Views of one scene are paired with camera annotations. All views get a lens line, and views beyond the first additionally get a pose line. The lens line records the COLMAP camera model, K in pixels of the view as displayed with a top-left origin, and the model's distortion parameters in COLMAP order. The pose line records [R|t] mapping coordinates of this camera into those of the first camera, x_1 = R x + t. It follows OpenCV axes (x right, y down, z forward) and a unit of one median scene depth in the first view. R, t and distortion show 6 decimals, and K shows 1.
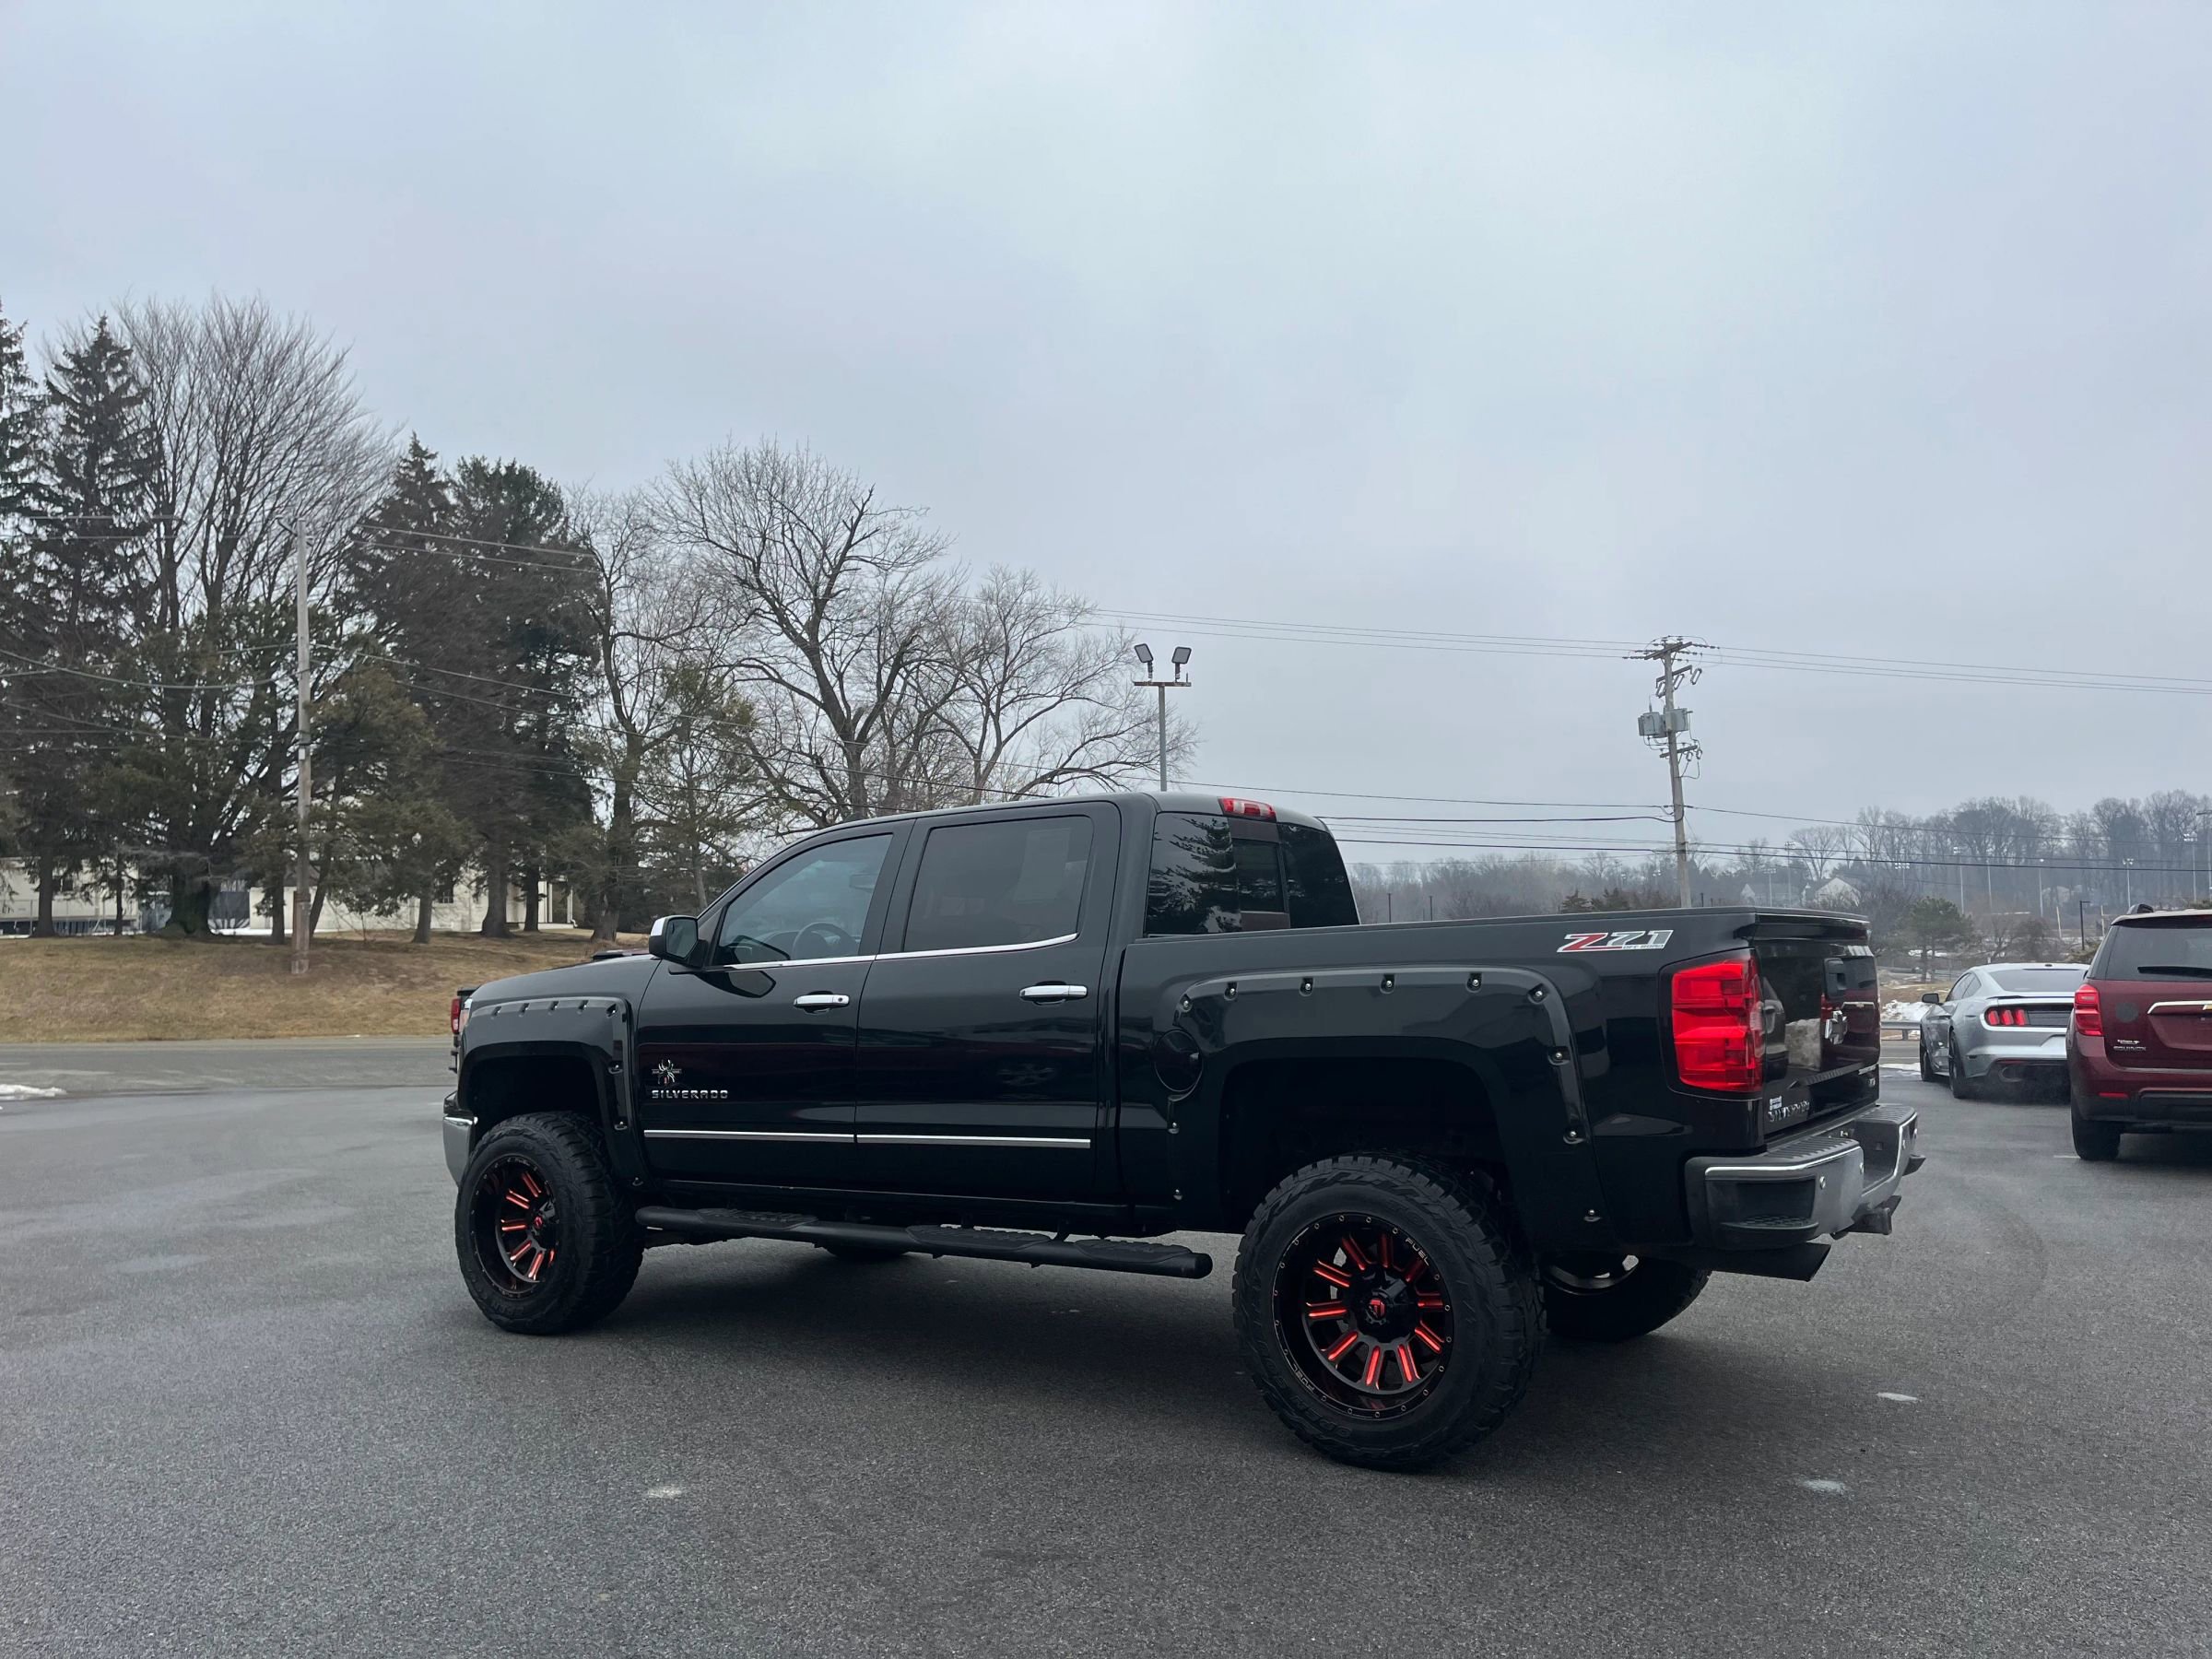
lens RADIAL K [[1653.0, 0, 1112.5], [0, 1653.0, 851.6], [0, 0, 1]] dist [0.071972, -0.073012]
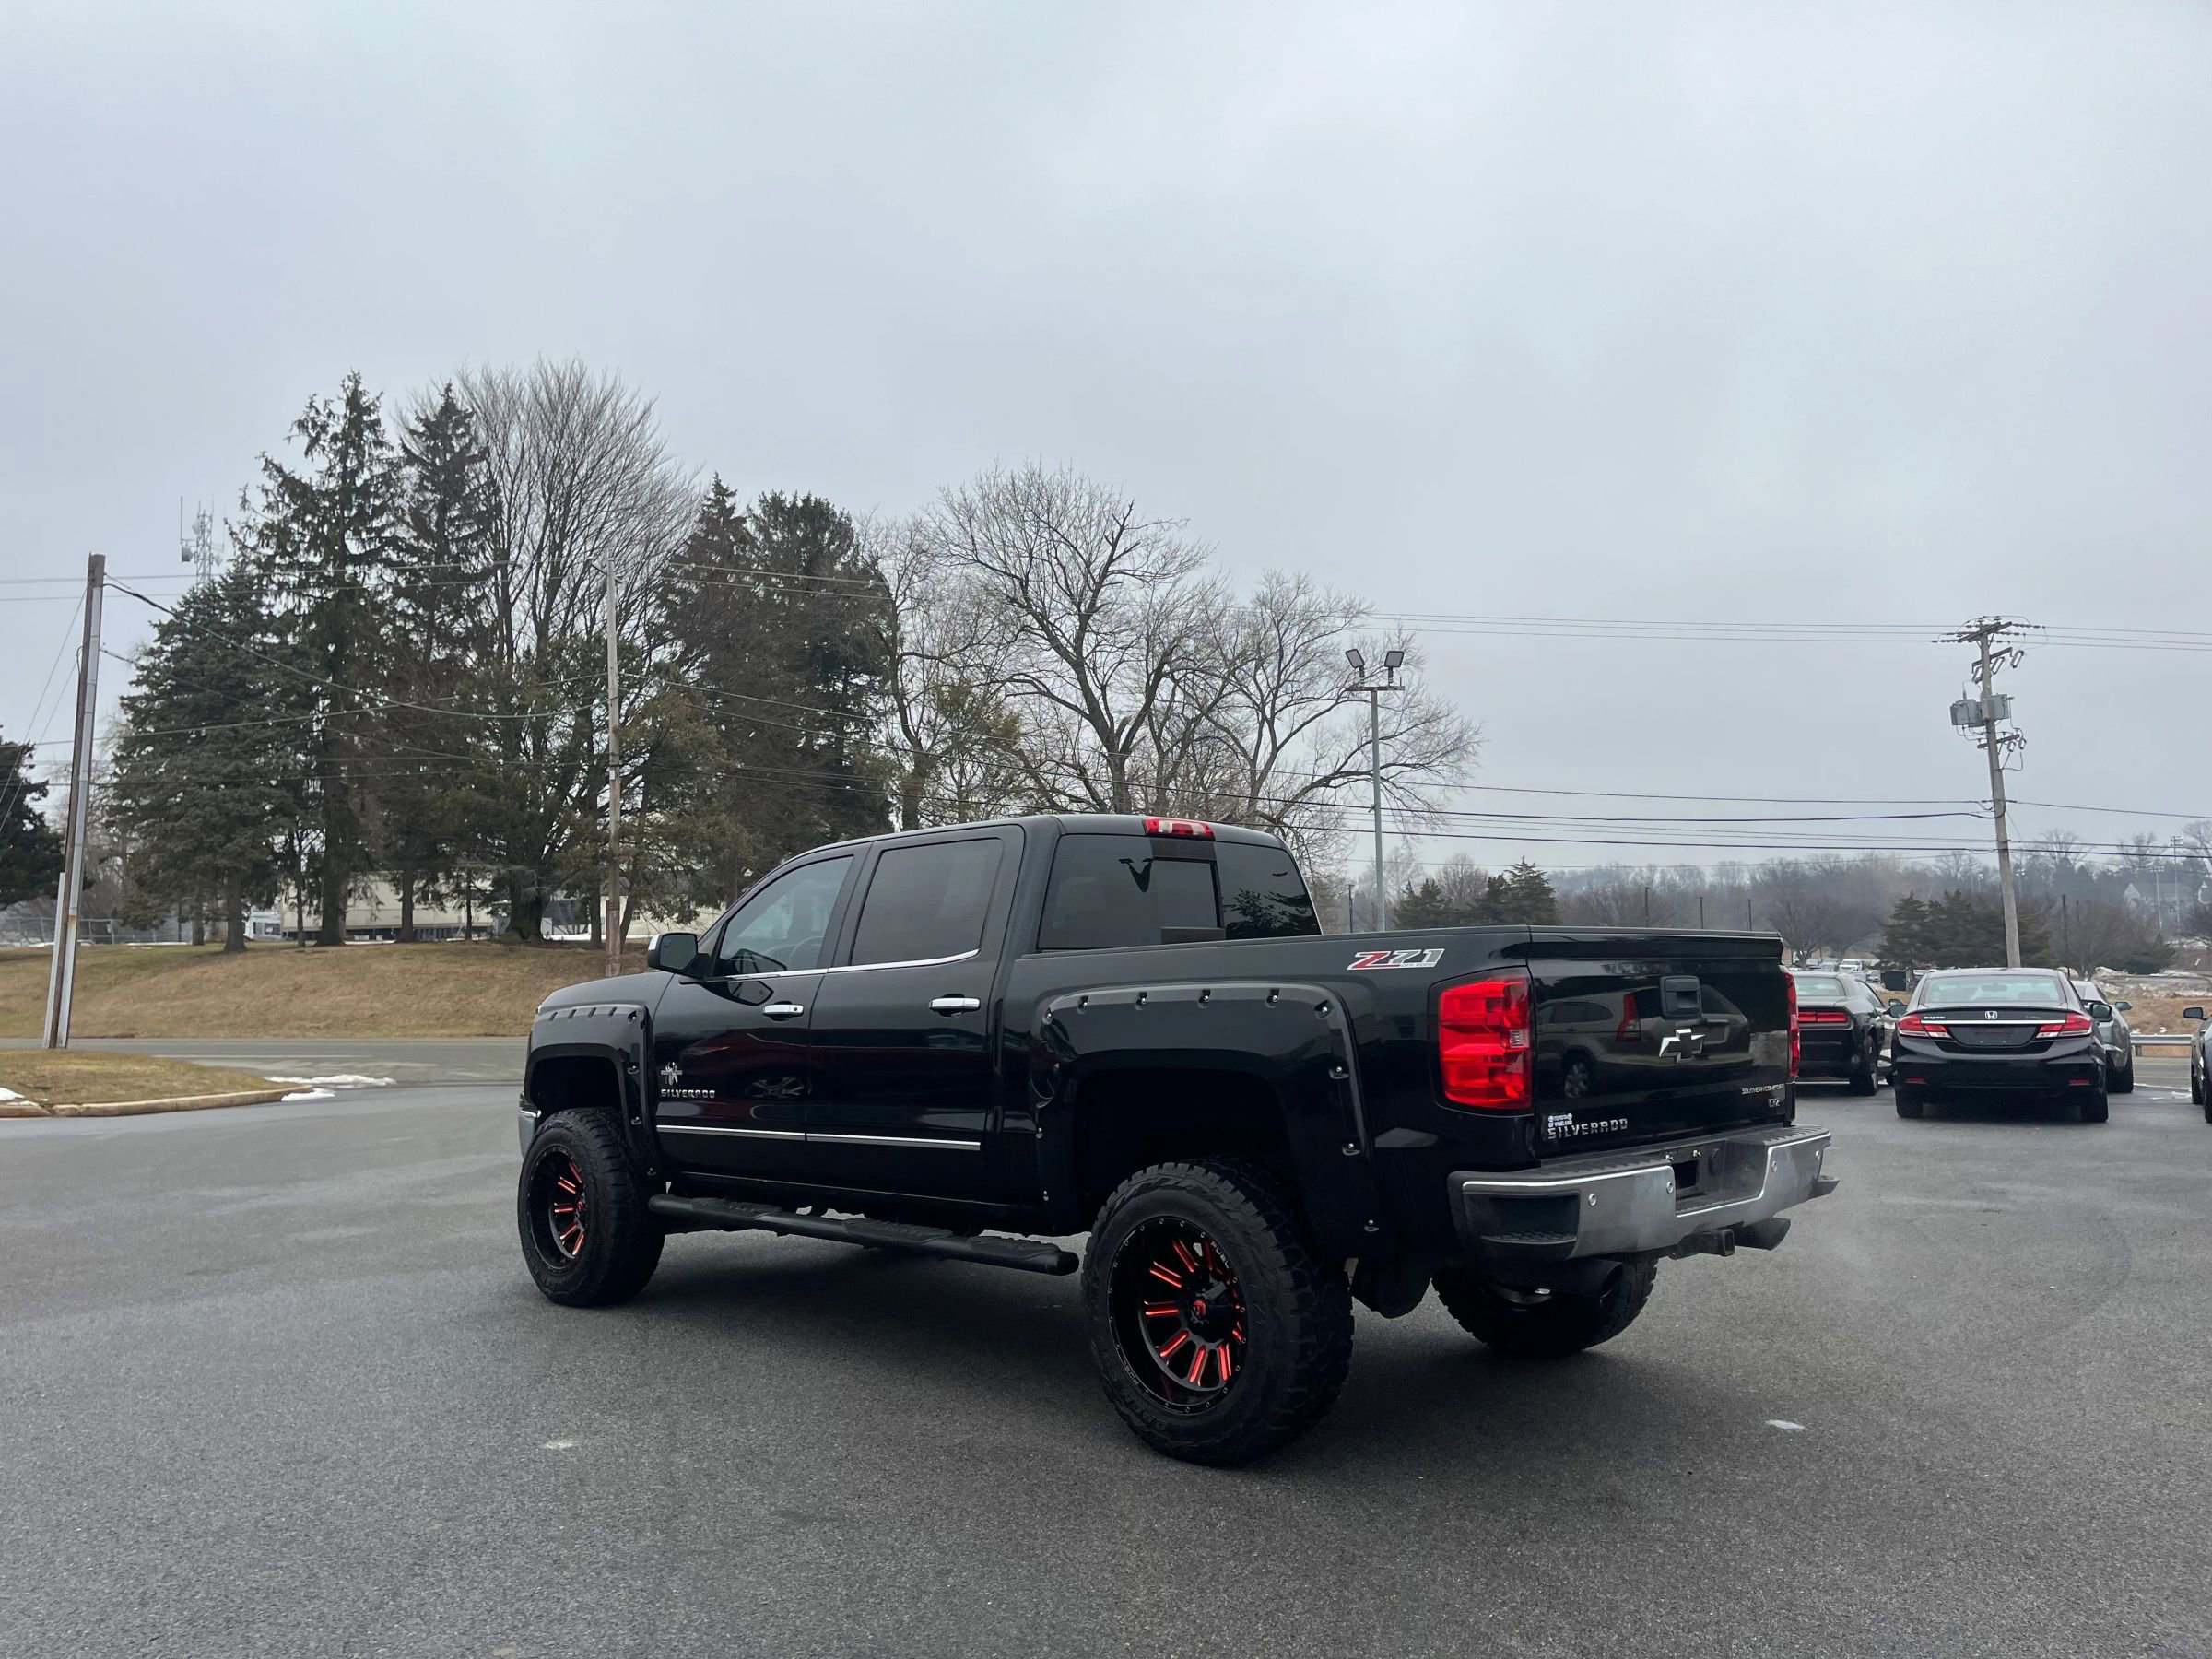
lens RADIAL K [[1653.0, 0, 1112.5], [0, 1653.0, 851.6], [0, 0, 1]] dist [0.071972, -0.073012]
pose [[0.982708, -0.010767, -0.184846, 0.031400], [0.010335, 0.999941, -0.003300, -0.001106], [0.184871, 0.001333, 0.982762, -0.004060]]
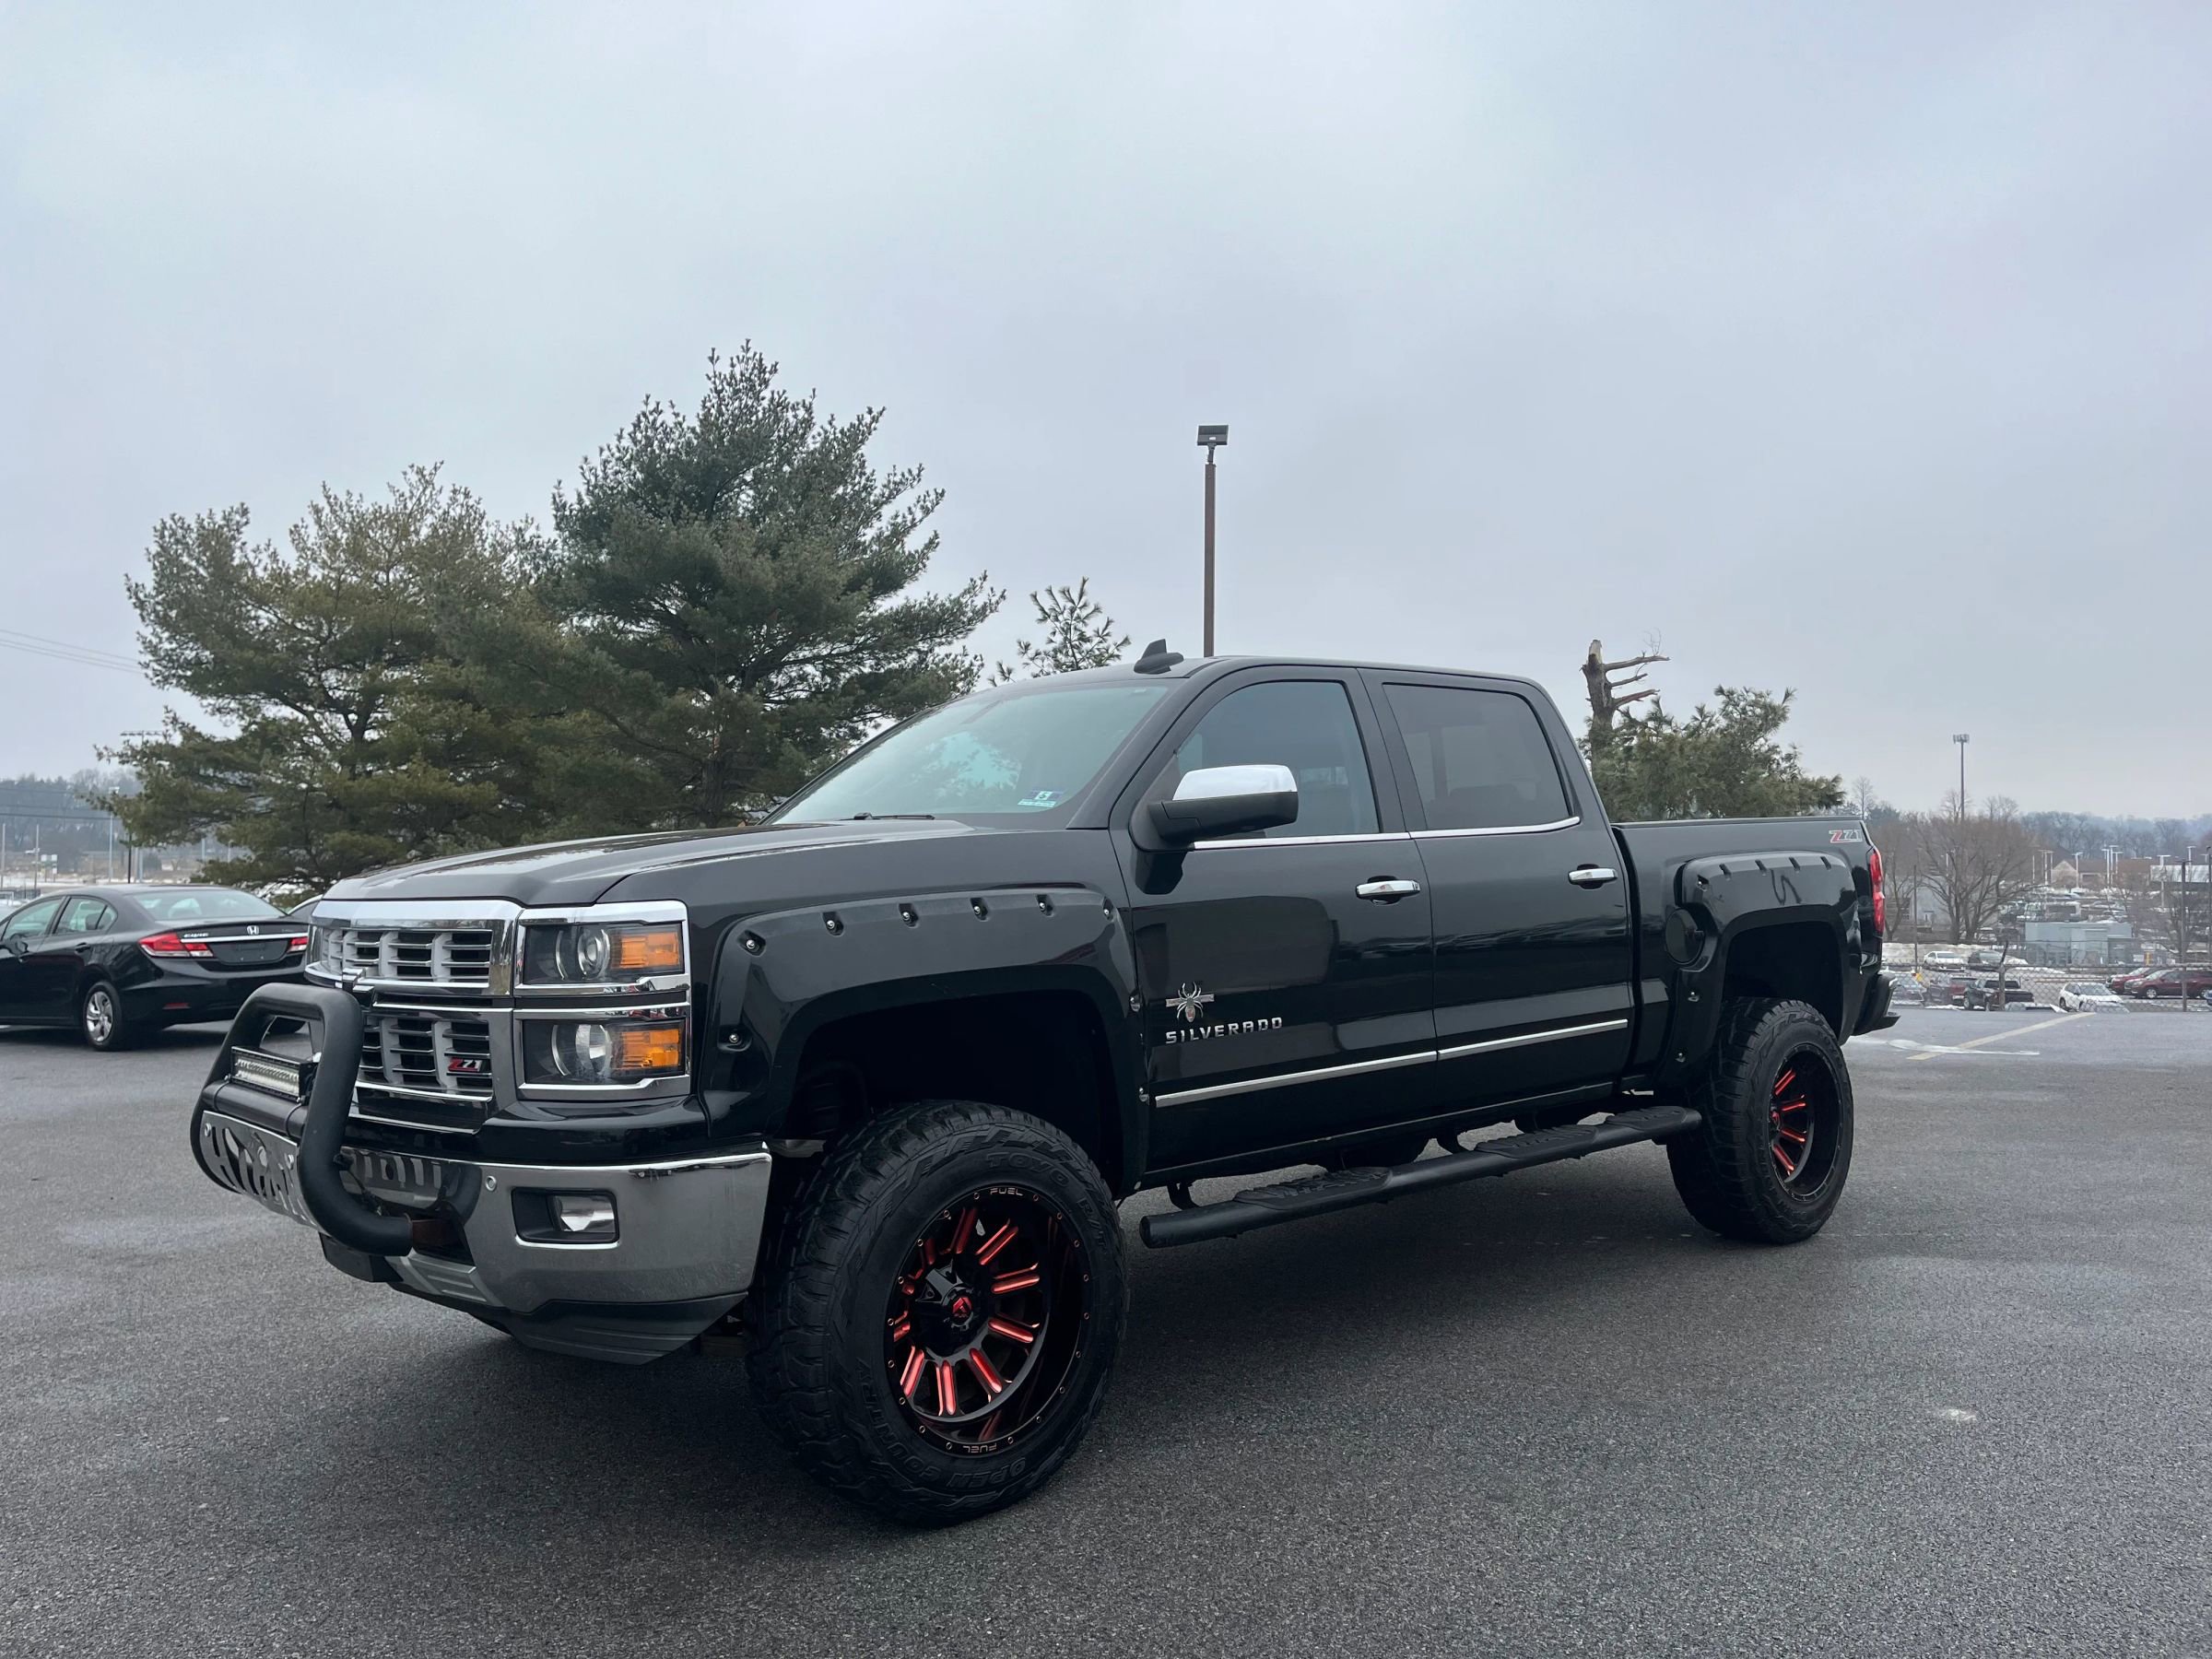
lens RADIAL K [[1653.0, 0, 1112.5], [0, 1653.0, 851.6], [0, 0, 1]] dist [0.071972, -0.073012]
pose [[0.250271, 0.022434, 0.967916, -0.126170], [-0.054953, 0.998449, -0.008933, 0.011442], [-0.966615, -0.050954, 0.251116, 0.122806]]
